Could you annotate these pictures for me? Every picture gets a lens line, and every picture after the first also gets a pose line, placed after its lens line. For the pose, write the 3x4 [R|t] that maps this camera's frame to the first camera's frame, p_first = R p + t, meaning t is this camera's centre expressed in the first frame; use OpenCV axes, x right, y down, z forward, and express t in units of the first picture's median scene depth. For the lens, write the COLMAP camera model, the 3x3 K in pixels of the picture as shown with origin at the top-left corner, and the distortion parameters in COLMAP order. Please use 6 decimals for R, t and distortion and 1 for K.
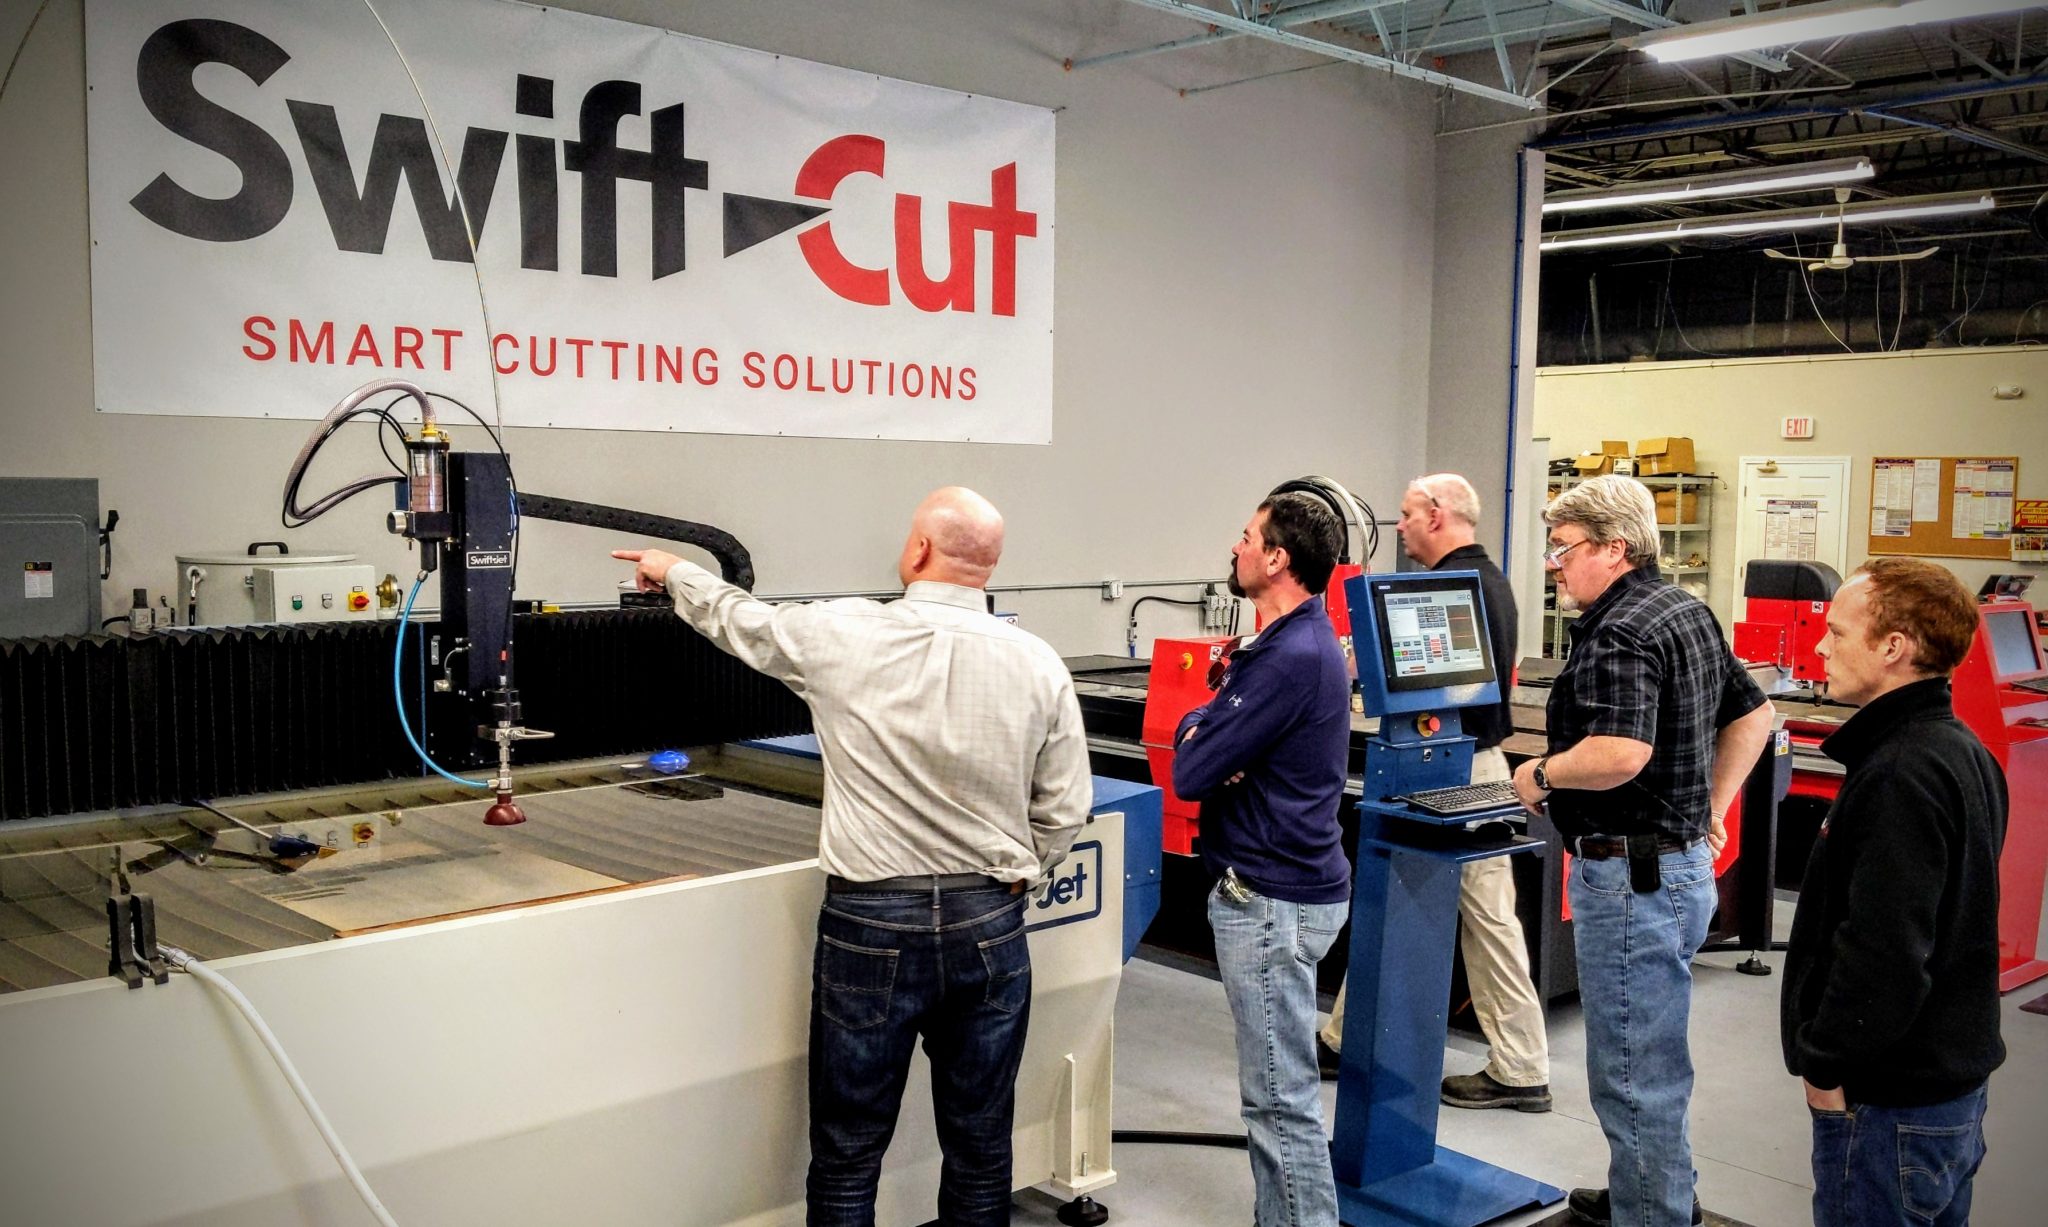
lens RADIAL K [[1824.4, 0, 1026.8], [0, 1824.4, 668.9], [0, 0, 1]] dist [-0.005408, -0.004794]
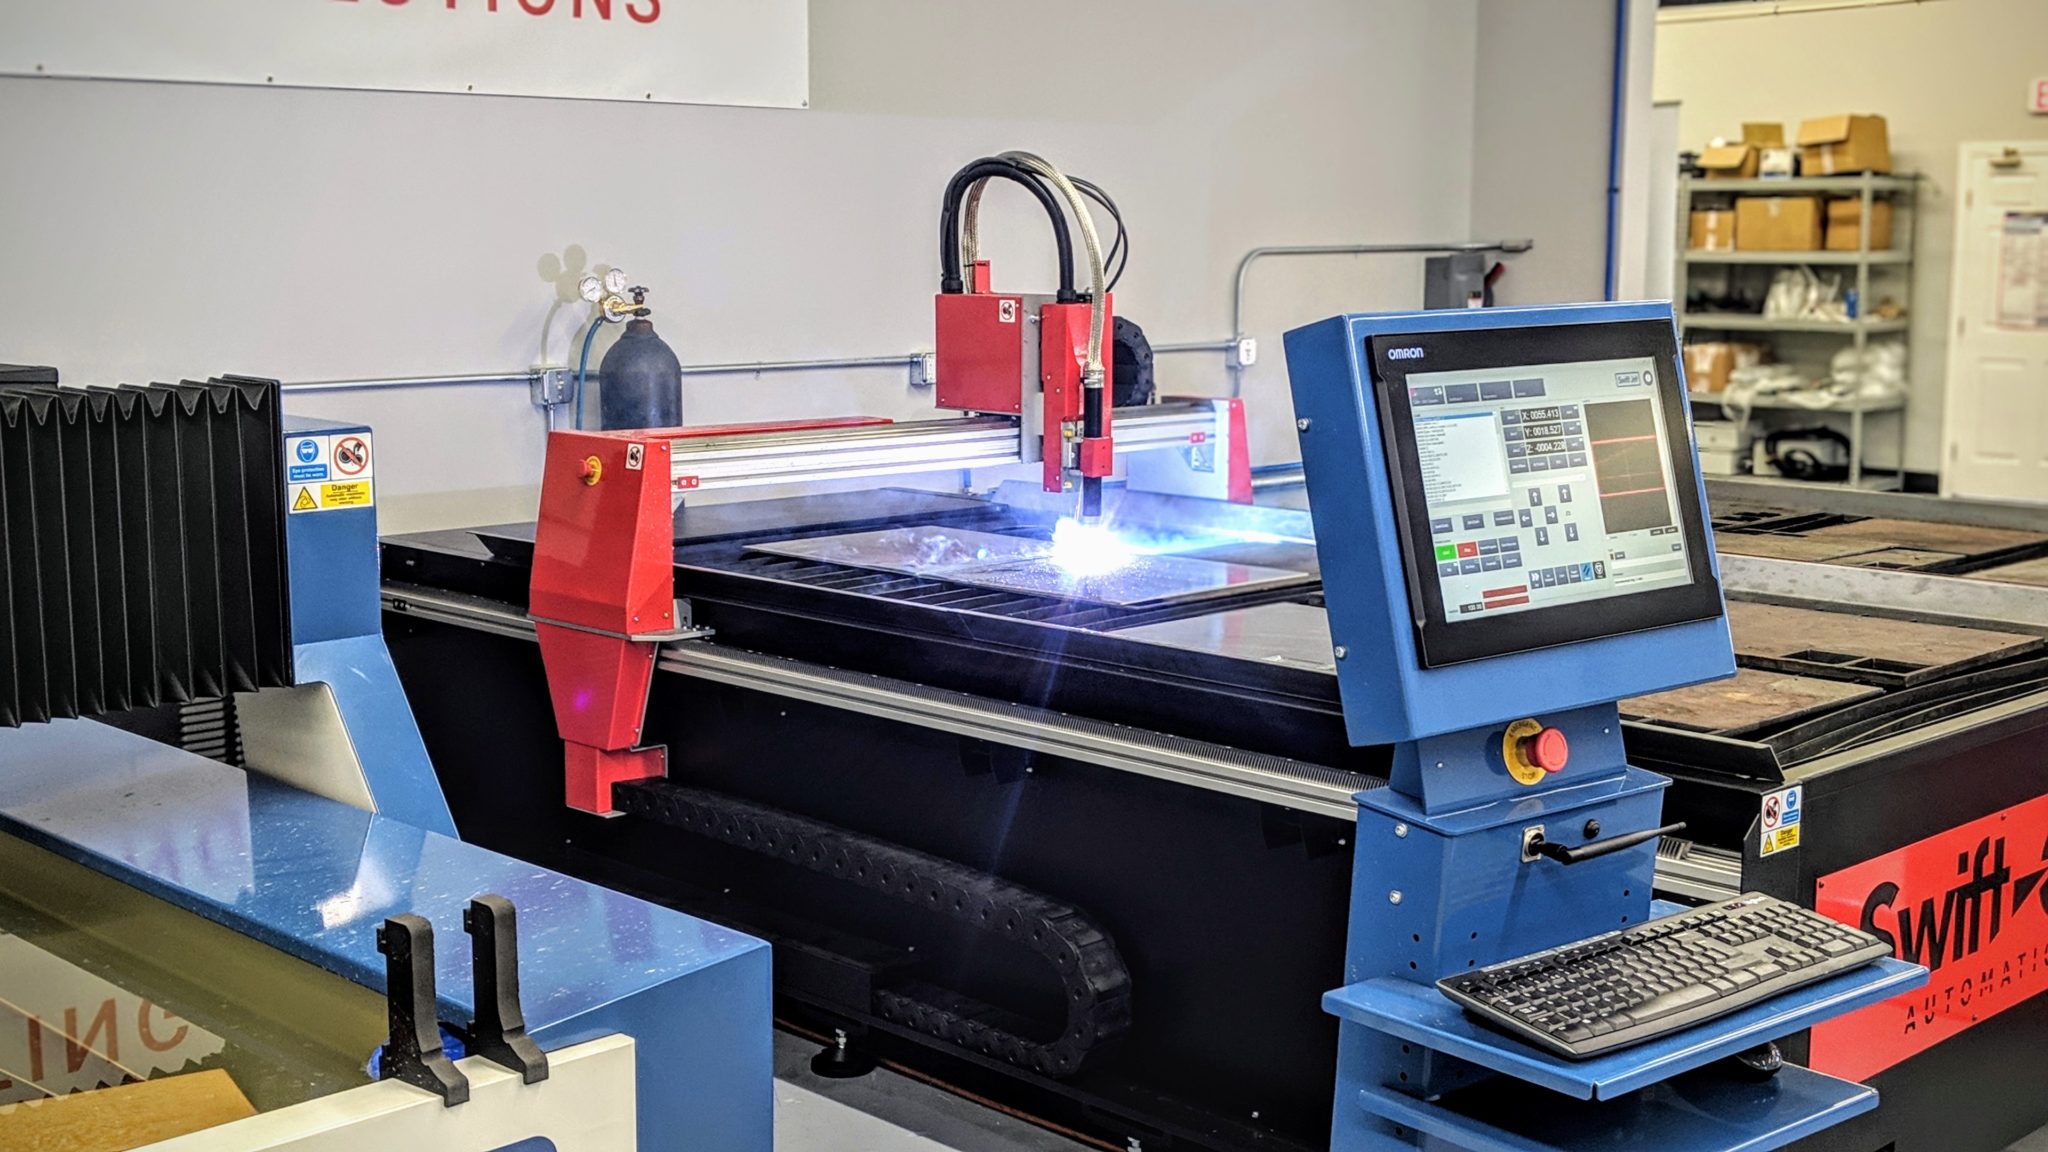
lens RADIAL K [[2332.5, 0, 1024.0], [0, 2332.5, 576.0], [0, 0, 1]] dist [0.011522, 0.039900]
pose [[0.999362, -0.016306, 0.031764, 0.064868], [0.014849, 0.998850, 0.045582, -0.014153], [-0.032470, -0.045081, 0.998456, 0.332260]]
